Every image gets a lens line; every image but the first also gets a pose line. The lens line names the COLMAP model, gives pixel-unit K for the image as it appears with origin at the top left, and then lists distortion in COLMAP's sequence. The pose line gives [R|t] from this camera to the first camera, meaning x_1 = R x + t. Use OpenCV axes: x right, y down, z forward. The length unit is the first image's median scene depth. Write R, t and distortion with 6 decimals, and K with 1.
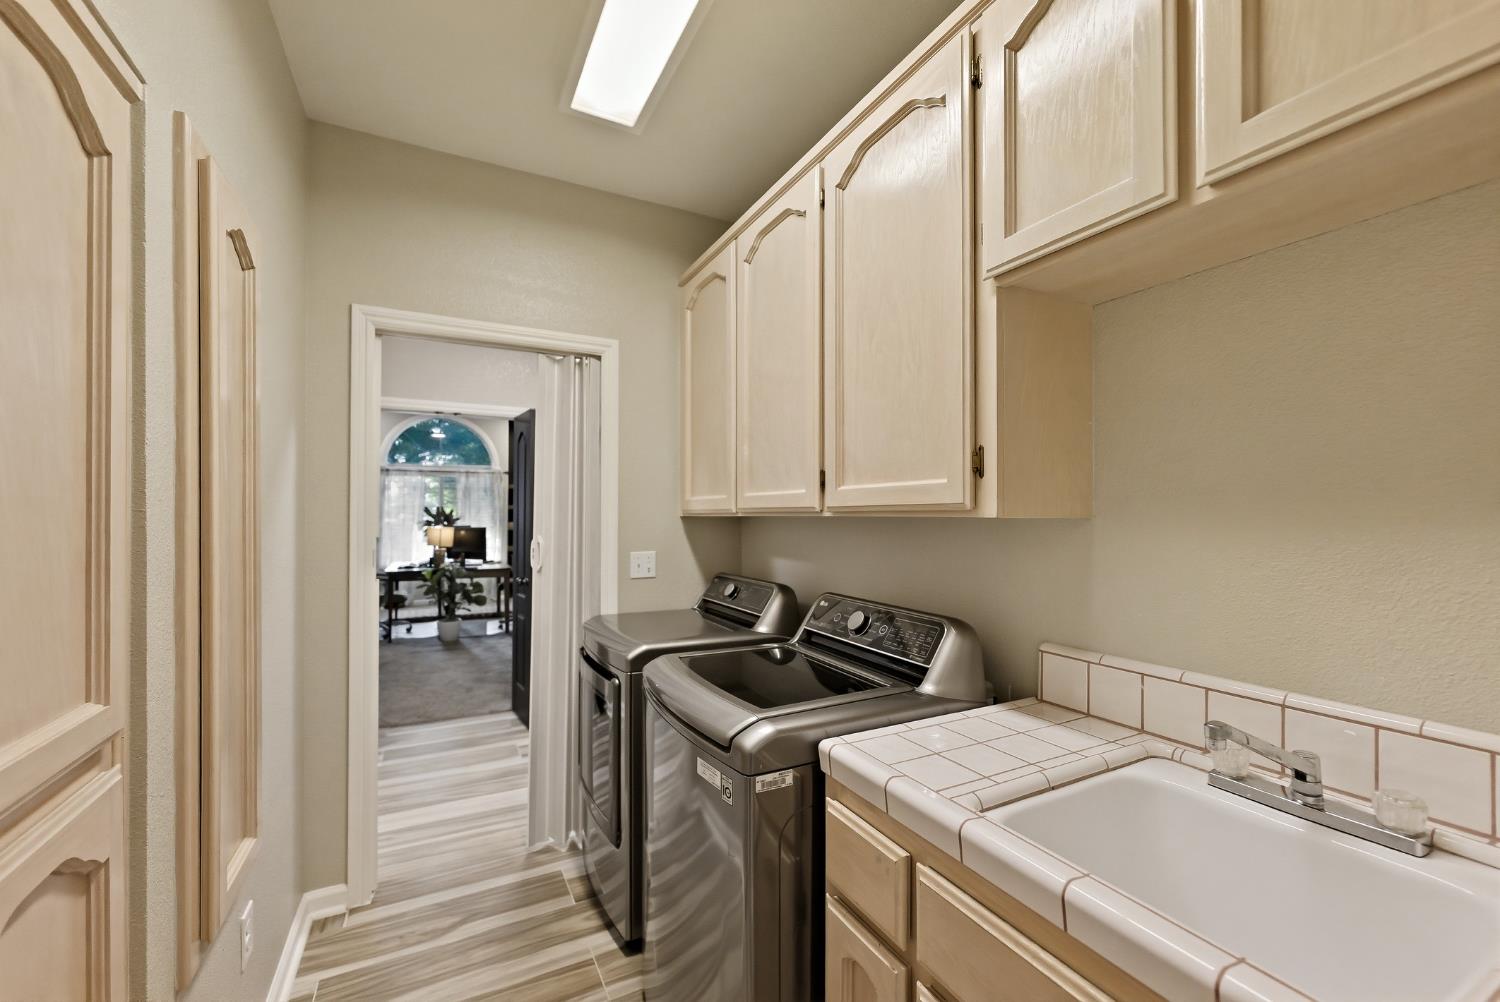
lens RADIAL K [[609.5, 0, 752.1], [0, 609.5, 509.4], [0, 0, 1]] dist [-0.004643, 0.000892]
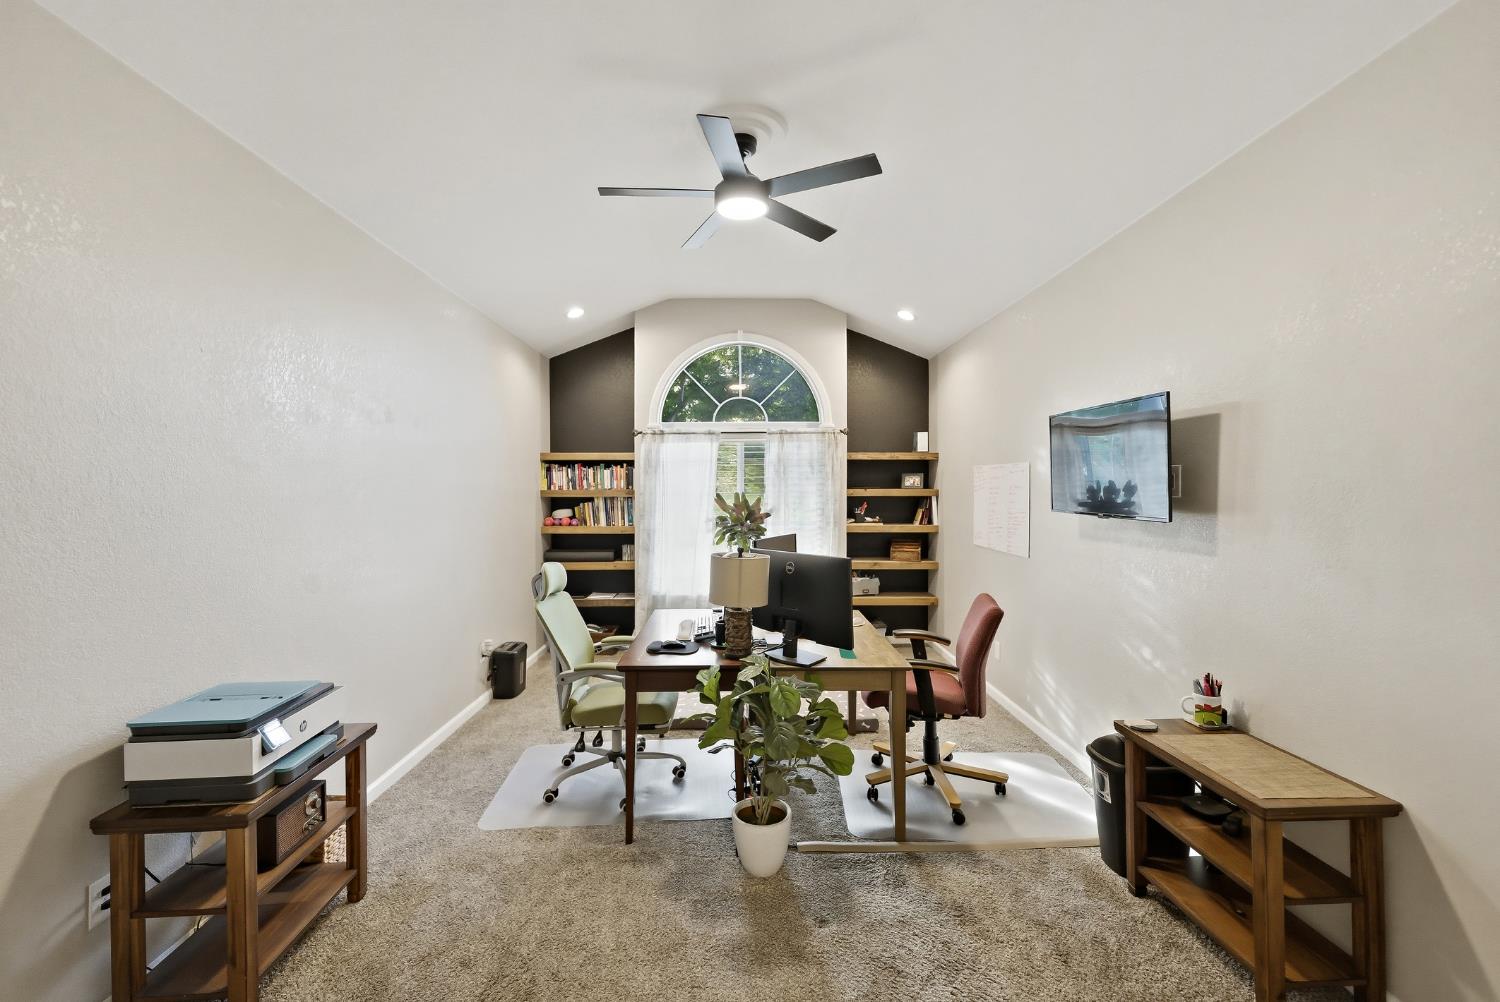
lens RADIAL K [[609.5, 0, 753.3], [0, 609.5, 489.8], [0, 0, 1]] dist [-0.004643, 0.000892]
pose [[0.898866, -0.000574, -0.438224, -0.238550], [0.004968, 0.999948, 0.008879, -0.012322], [0.438196, -0.010158, 0.898822, 0.467923]]
